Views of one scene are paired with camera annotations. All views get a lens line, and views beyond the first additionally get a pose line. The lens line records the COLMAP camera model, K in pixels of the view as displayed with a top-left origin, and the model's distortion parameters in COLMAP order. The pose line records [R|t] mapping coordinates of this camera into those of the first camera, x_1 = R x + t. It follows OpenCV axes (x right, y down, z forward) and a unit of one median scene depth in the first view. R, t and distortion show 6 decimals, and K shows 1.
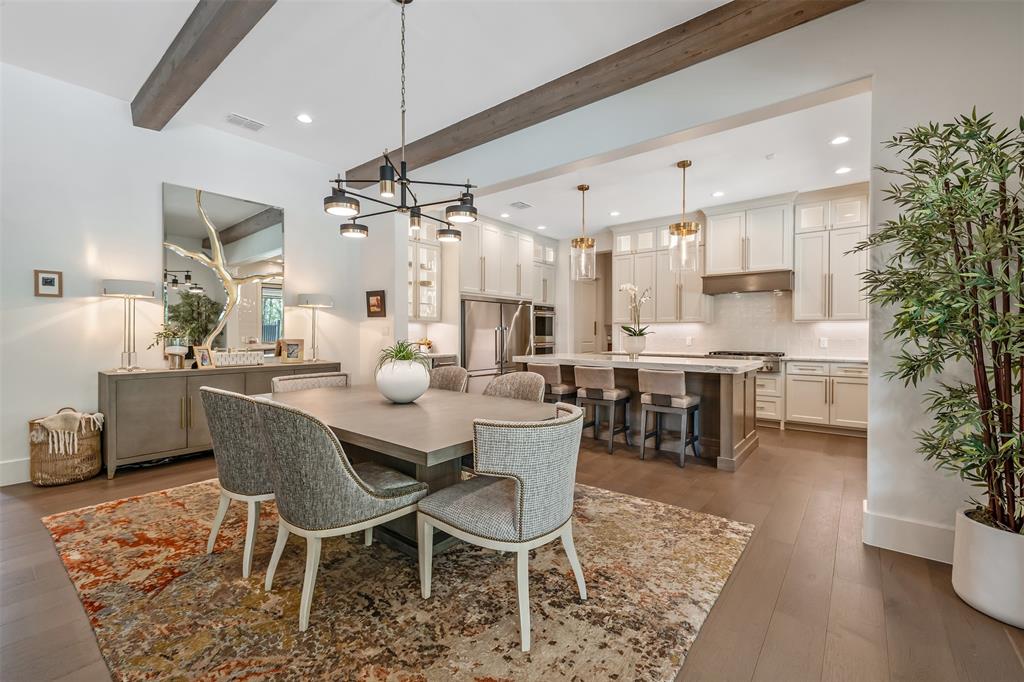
lens RADIAL K [[433.9, 0, 513.8], [0, 433.9, 335.9], [0, 0, 1]] dist [0.000564, 0.000022]
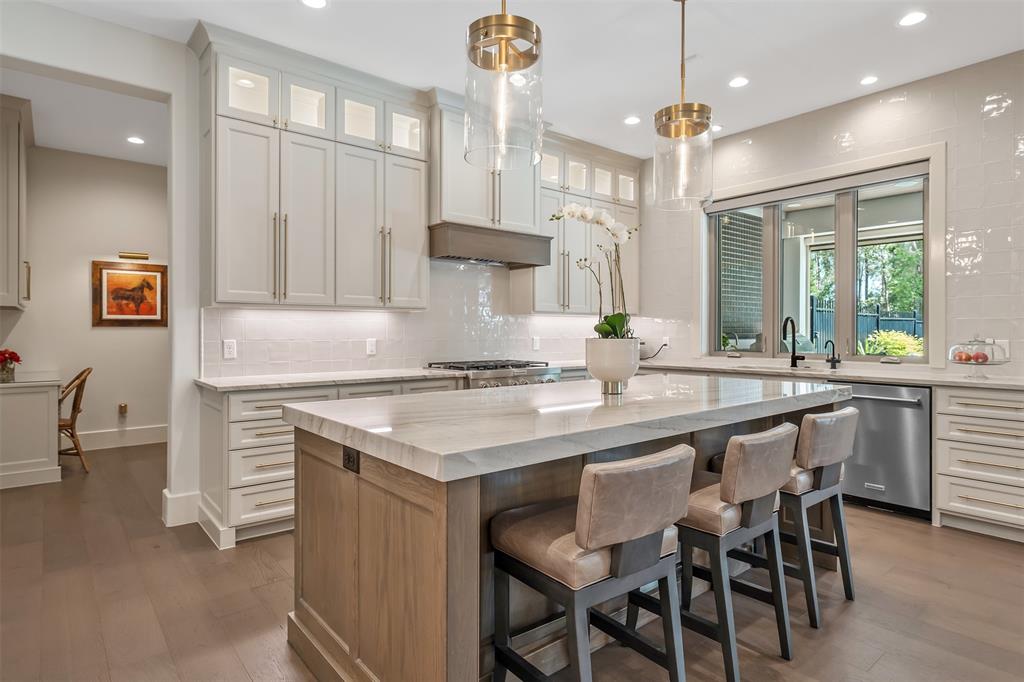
lens RADIAL K [[538.3, 0, 516.5], [0, 538.3, 330.7], [0, 0, 1]] dist [0.000388, 0.000611]
pose [[0.199113, -0.002164, 0.979974, -0.186884], [0.004877, 0.999987, 0.001218, -0.006234], [-0.979964, 0.004537, 0.199121, 0.822609]]
